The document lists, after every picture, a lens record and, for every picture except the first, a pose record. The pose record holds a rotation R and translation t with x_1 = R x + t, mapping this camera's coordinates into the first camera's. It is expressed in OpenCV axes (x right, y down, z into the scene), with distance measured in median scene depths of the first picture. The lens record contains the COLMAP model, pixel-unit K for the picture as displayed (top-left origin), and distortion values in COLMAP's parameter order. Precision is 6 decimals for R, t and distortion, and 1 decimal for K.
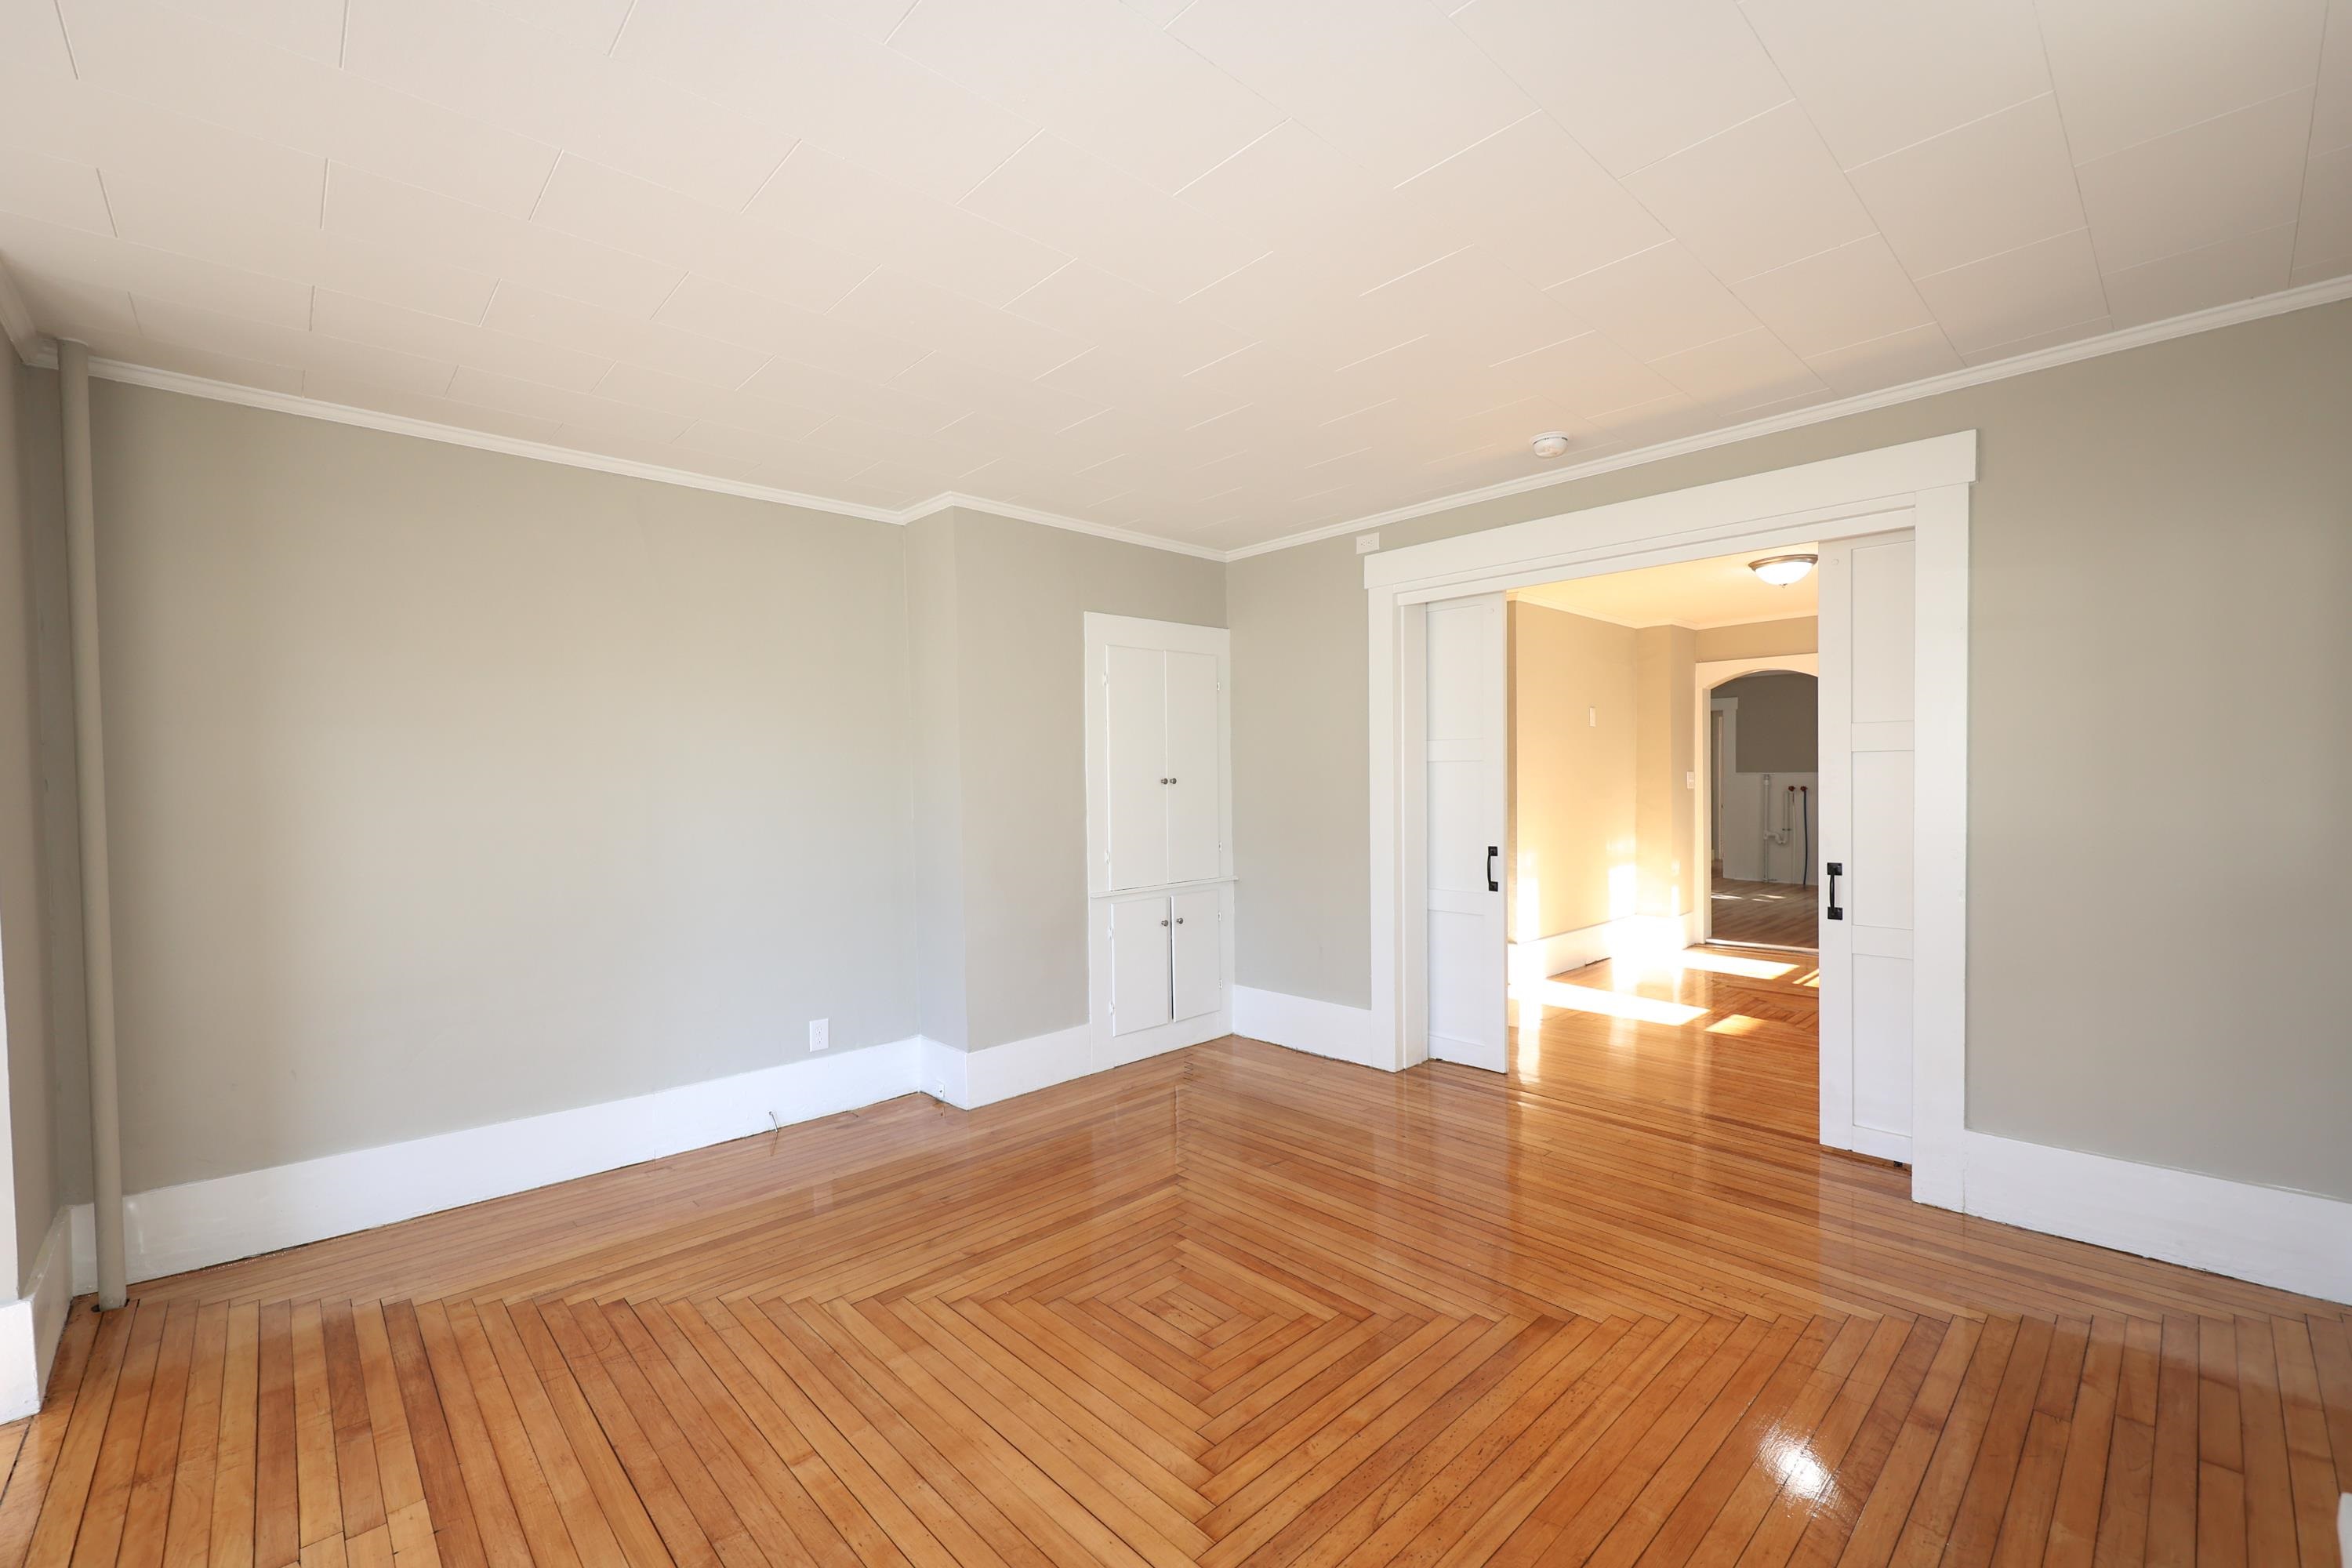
lens RADIAL K [[980.1, 0, 1168.4], [0, 980.1, 791.6], [0, 0, 1]] dist [0.002856, 0.000136]
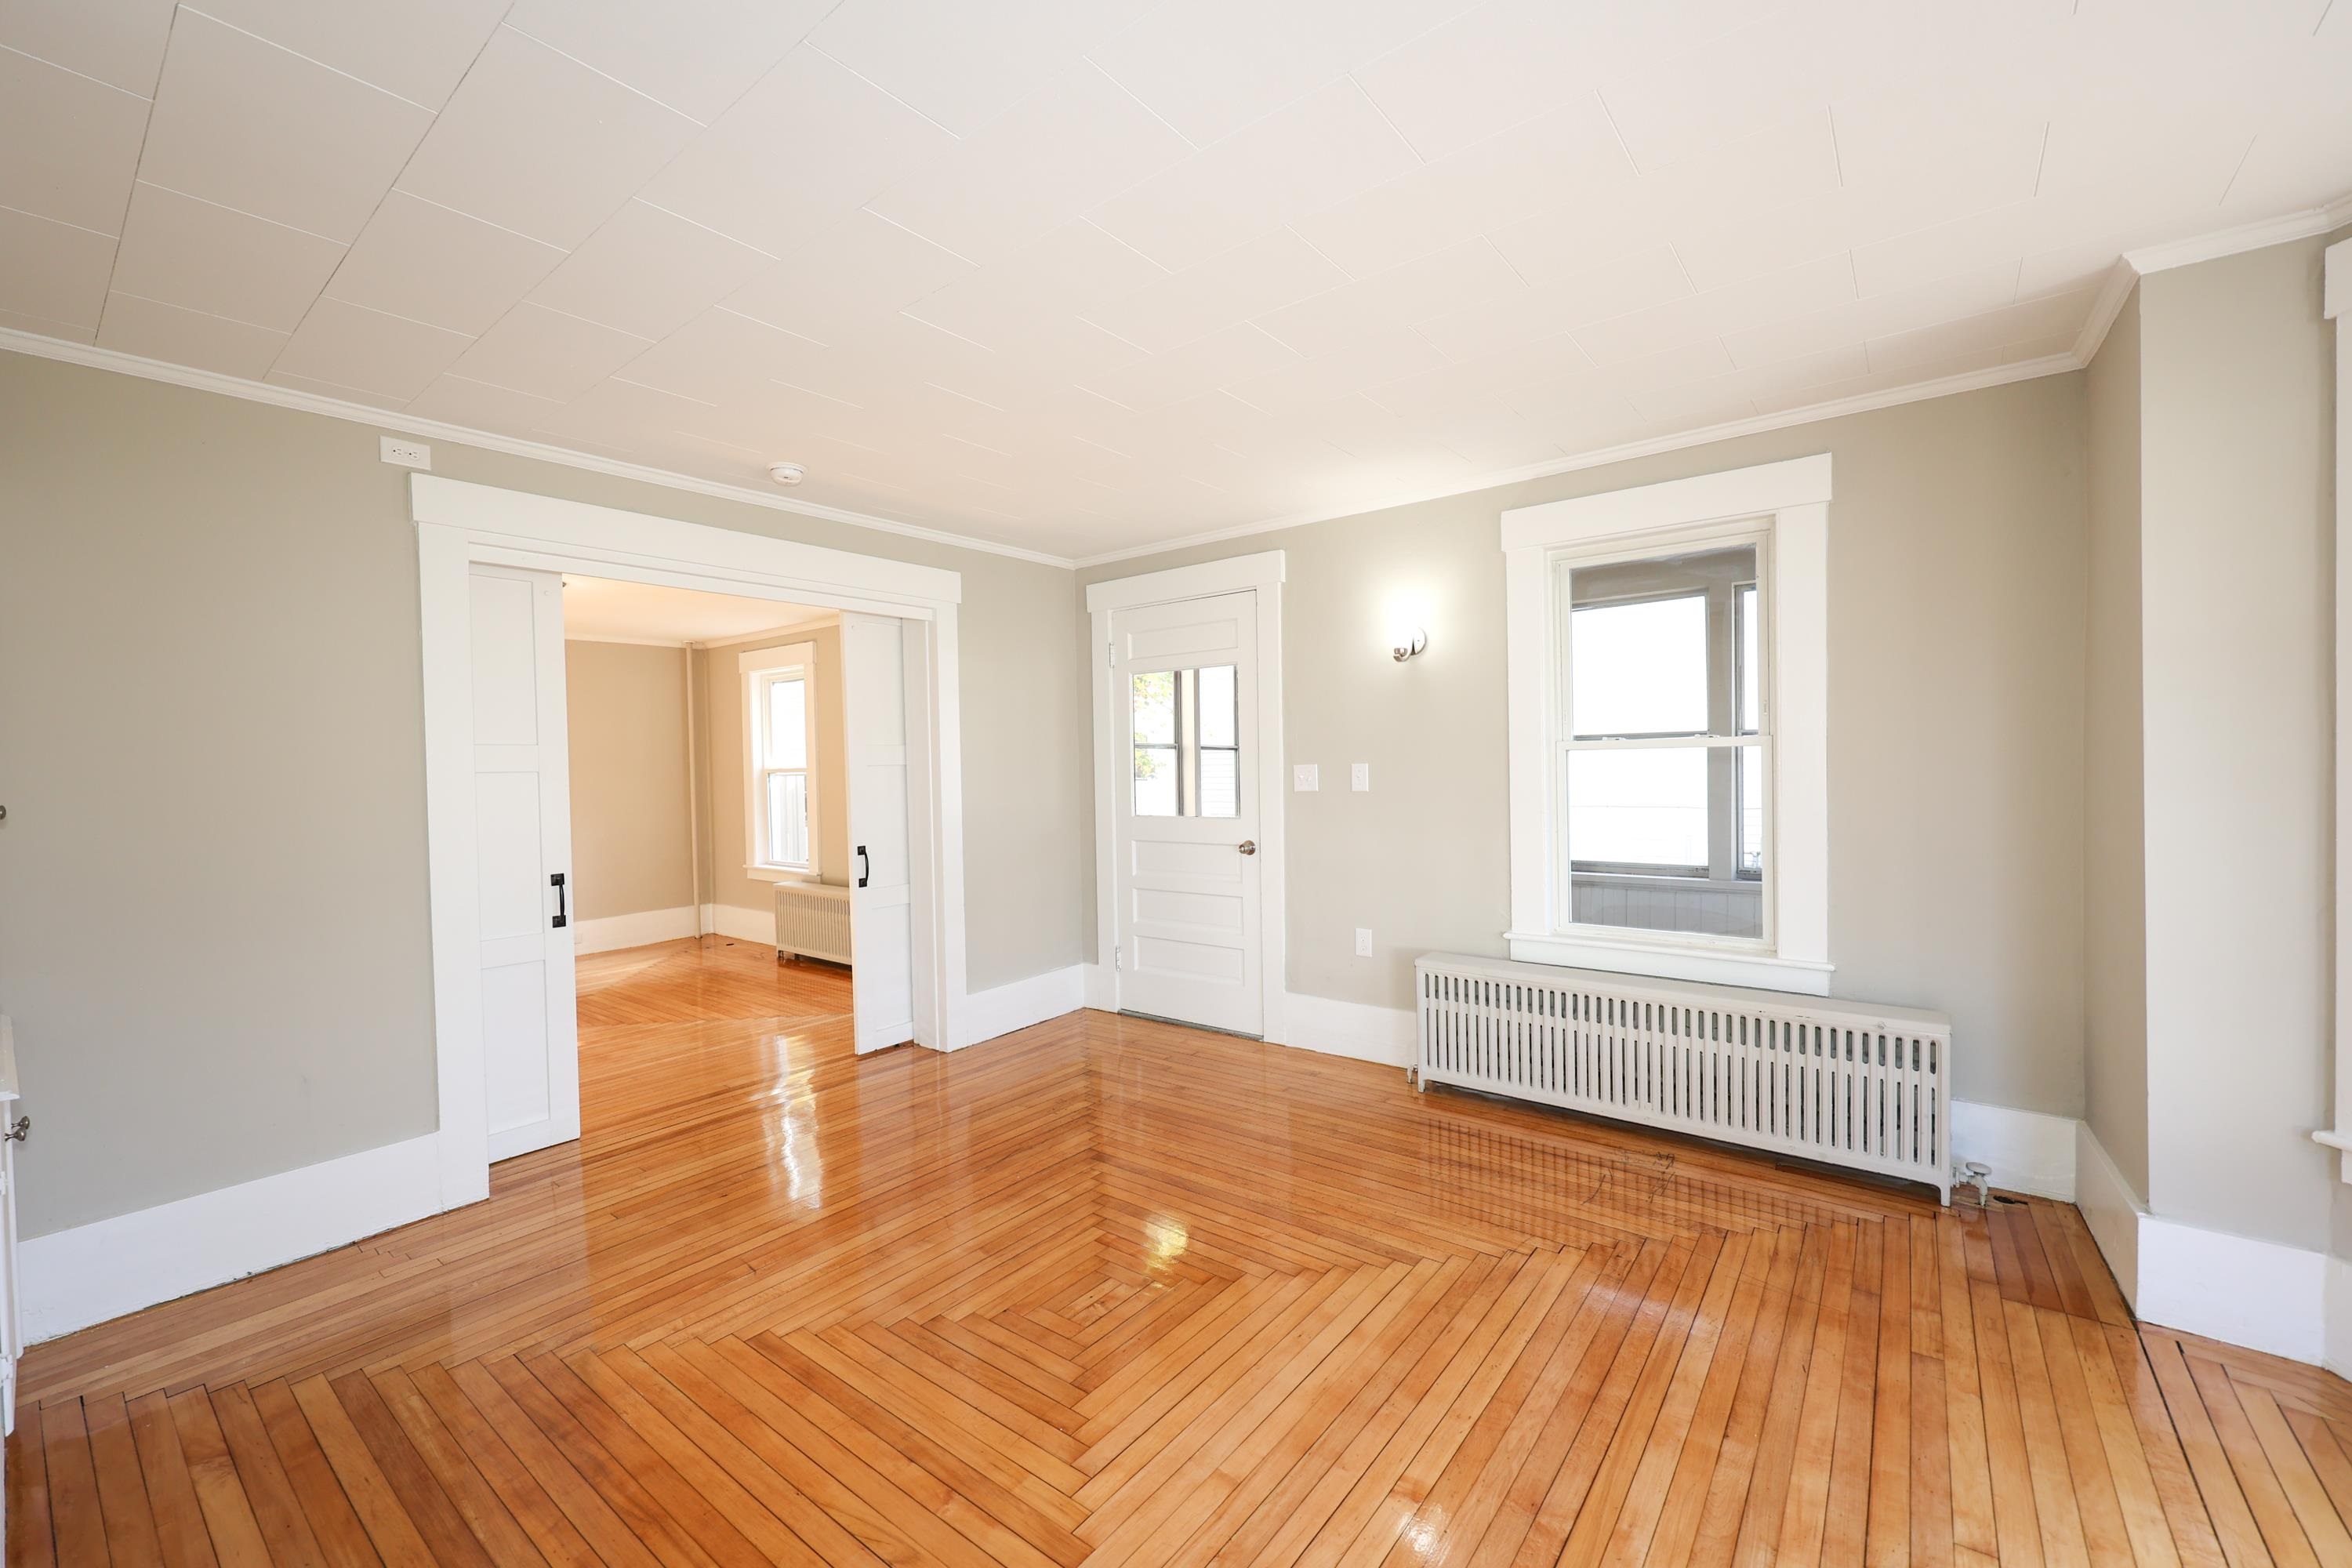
lens RADIAL K [[947.1, 0, 1182.7], [0, 947.1, 790.0], [0, 0, 1]] dist [0.004282, -0.000439]
pose [[-0.150109, -0.012092, 0.988595, -0.695977], [0.041142, 0.998983, 0.018466, -0.011238], [-0.987813, 0.043444, -0.149459, 0.744944]]
